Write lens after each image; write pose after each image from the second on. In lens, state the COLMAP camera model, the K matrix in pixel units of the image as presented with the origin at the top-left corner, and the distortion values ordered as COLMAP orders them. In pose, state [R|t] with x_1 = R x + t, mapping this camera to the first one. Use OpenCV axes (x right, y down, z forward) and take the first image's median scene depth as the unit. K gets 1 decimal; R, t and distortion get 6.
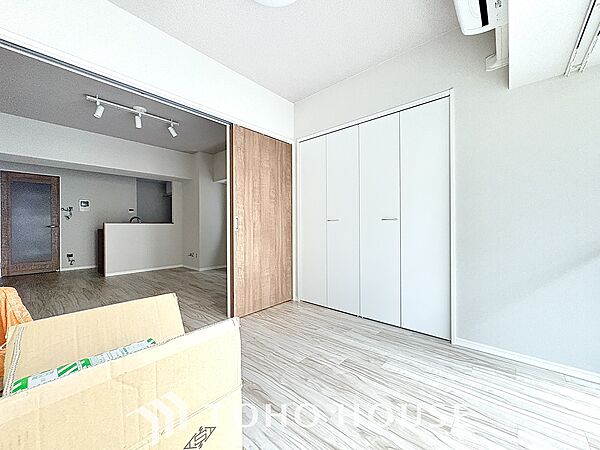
lens RADIAL K [[240.1, 0, 300.0], [0, 240.1, 225.0], [0, 0, 1]] dist [0.001601, 0.000129]
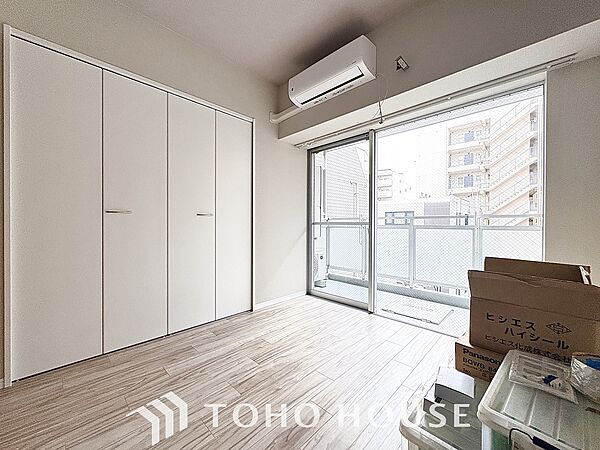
lens RADIAL K [[238.3, 0, 300.0], [0, 238.3, 225.0], [0, 0, 1]] dist [-0.001743, -0.000041]
pose [[0.058851, 0.003924, 0.998259, -0.638699], [0.005786, 0.999974, -0.004272, 0.027378], [-0.998250, 0.006028, 0.058827, 0.643437]]
